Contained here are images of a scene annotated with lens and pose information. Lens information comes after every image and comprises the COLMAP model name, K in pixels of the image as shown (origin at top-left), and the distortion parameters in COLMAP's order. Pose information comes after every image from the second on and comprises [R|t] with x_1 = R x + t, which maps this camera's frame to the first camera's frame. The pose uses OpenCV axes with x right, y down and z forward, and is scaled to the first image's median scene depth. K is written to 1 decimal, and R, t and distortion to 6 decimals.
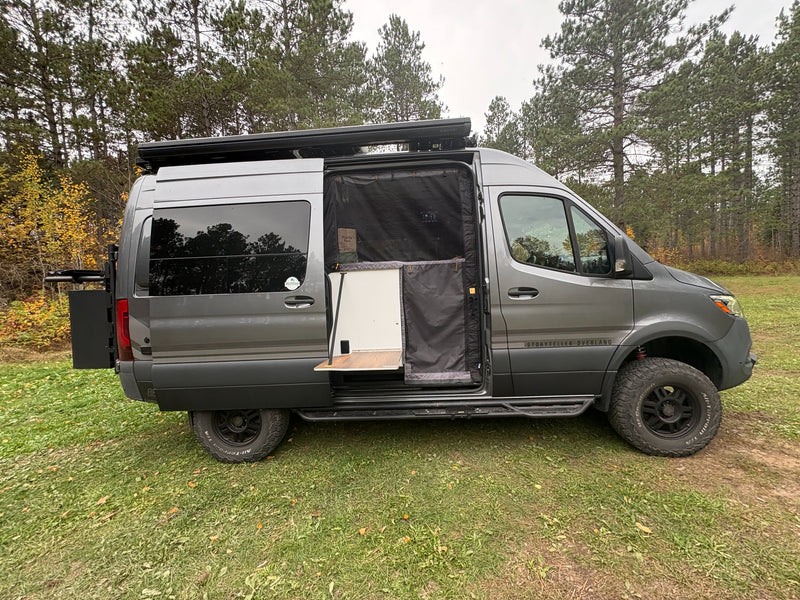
lens RADIAL K [[321.4, 0, 400.9], [0, 321.4, 301.7], [0, 0, 1]] dist [0.003922, -0.001357]
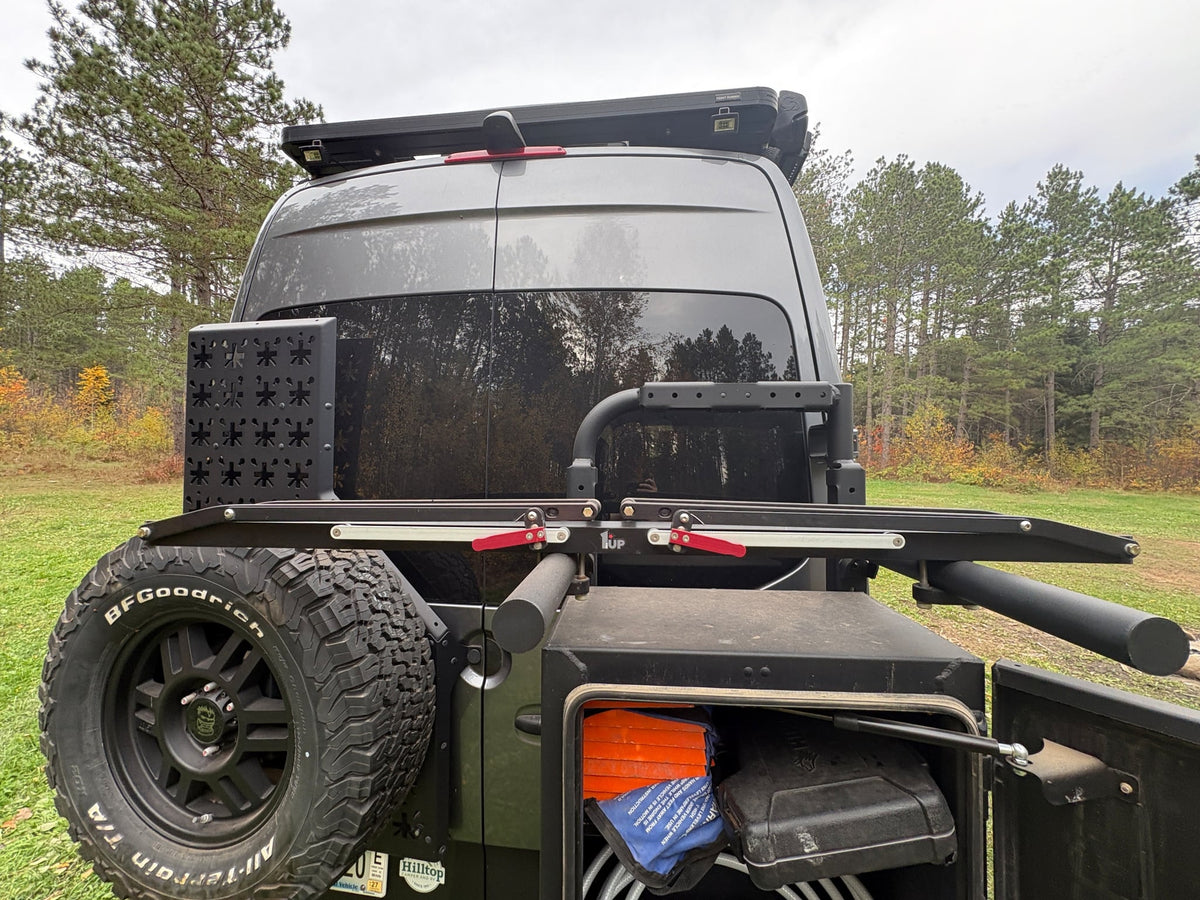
lens RADIAL K [[482.1, 0, 602.3], [0, 482.1, 450.7], [0, 0, 1]] dist [0.003922, -0.001357]
pose [[0.057724, 0.046156, 0.997265, -1.341410], [0.032557, 0.998312, -0.048089, -0.127525], [-0.997802, 0.035244, 0.056124, 1.233859]]
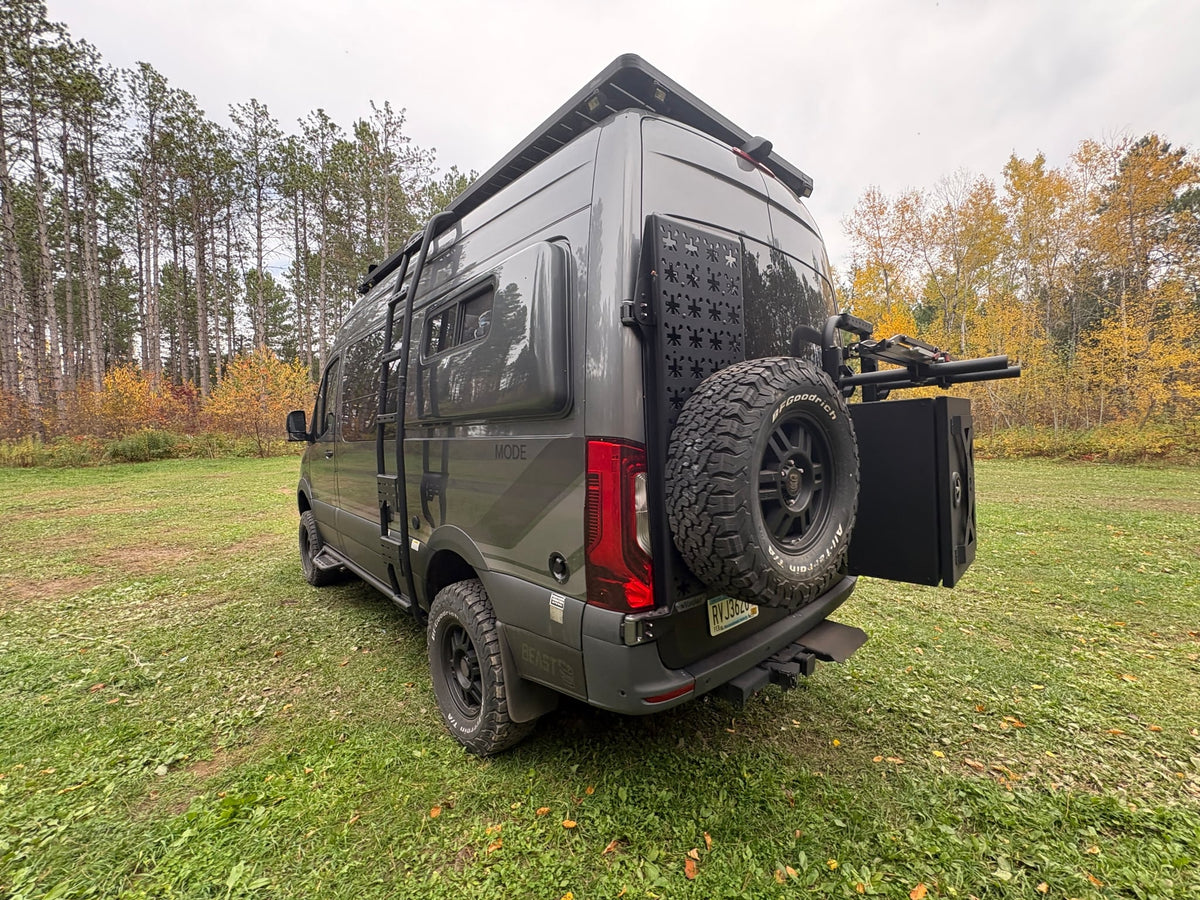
lens RADIAL K [[482.1, 0, 595.0], [0, 482.1, 454.4], [0, 0, 1]] dist [0.003922, -0.001357]
pose [[-0.712377, 0.038483, 0.700742, -1.235530], [0.099517, 0.993945, 0.046583, -0.042766], [-0.694706, 0.102920, -0.711893, 2.083357]]
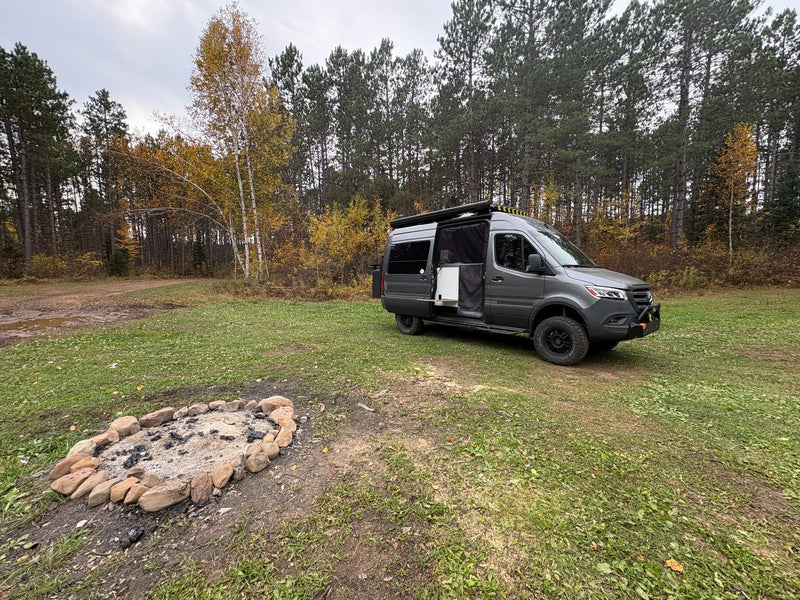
lens RADIAL K [[321.4, 0, 400.3], [0, 321.4, 298.8], [0, 0, 1]] dist [0.003922, -0.001357]
pose [[0.697564, 0.093785, -0.710358, 1.395448], [-0.061878, 0.995578, 0.070678, -0.005525], [0.713845, -0.005347, 0.700283, -0.979747]]
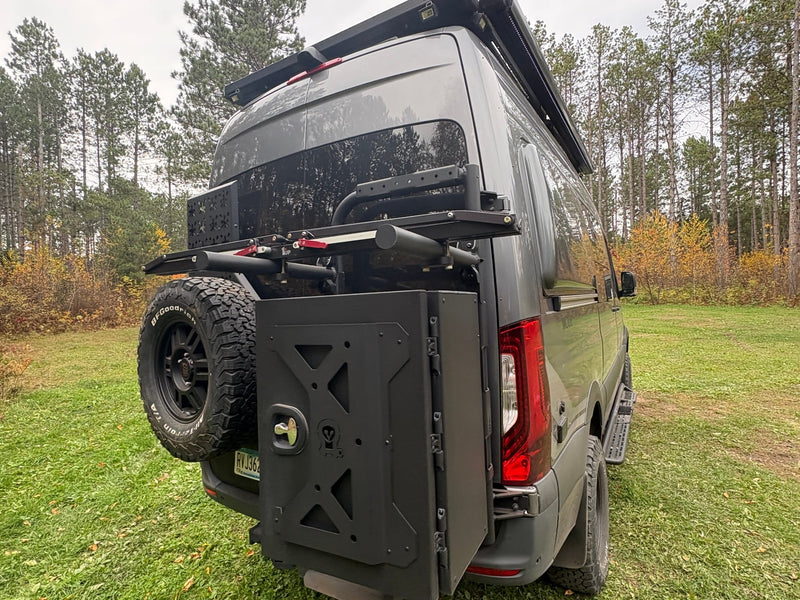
lens RADIAL K [[426.2, 0, 398.7], [0, 426.2, 303.1], [0, 0, 1]] dist [-0.001119, -0.003383]
pose [[0.457920, 0.025748, 0.888620, -1.447763], [0.063073, 0.996120, -0.061366, -0.003930], [-0.886753, 0.084149, 0.454520, 0.935758]]
